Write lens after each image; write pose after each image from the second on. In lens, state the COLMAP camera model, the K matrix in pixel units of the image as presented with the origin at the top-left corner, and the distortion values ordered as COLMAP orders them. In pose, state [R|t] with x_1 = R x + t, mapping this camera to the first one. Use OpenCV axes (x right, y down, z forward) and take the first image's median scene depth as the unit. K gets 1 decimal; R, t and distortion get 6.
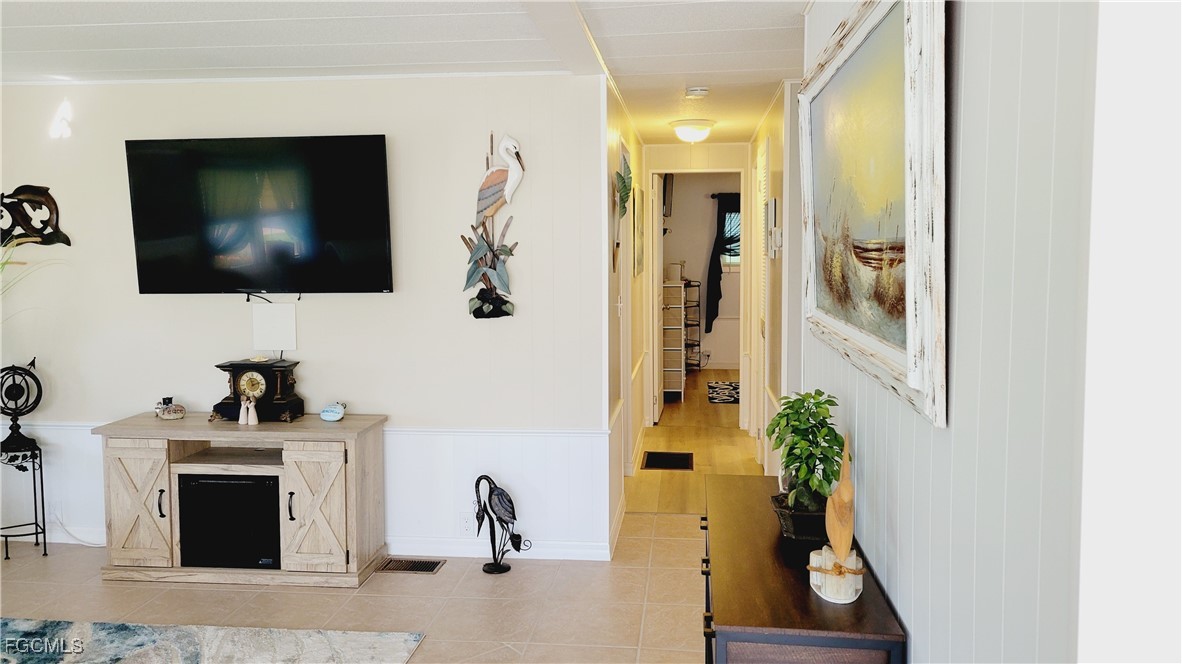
lens RADIAL K [[882.9, 0, 590.1], [0, 882.9, 317.6], [0, 0, 1]] dist [0.053577, -0.032046]
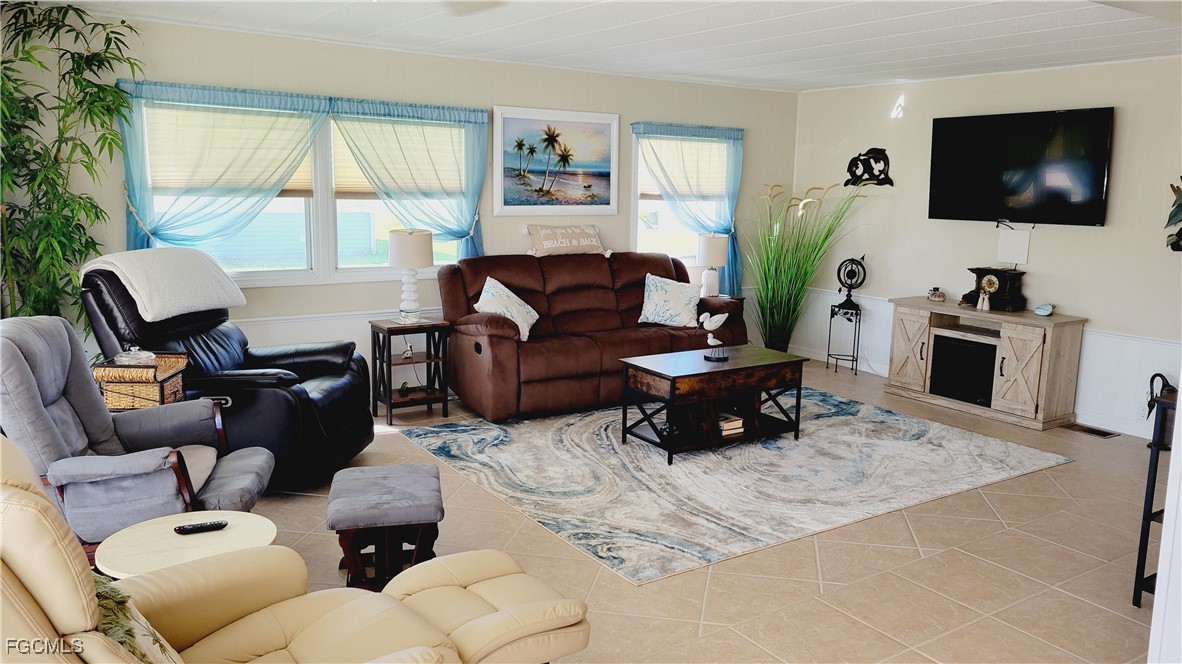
lens RADIAL K [[882.9, 0, 590.1], [0, 882.9, 317.6], [0, 0, 1]] dist [0.053577, -0.032046]
pose [[0.645066, 0.138211, -0.751524, 0.310420], [-0.089987, 0.990403, 0.104903, 0.035697], [0.758810, -0.000042, 0.651312, -0.464295]]
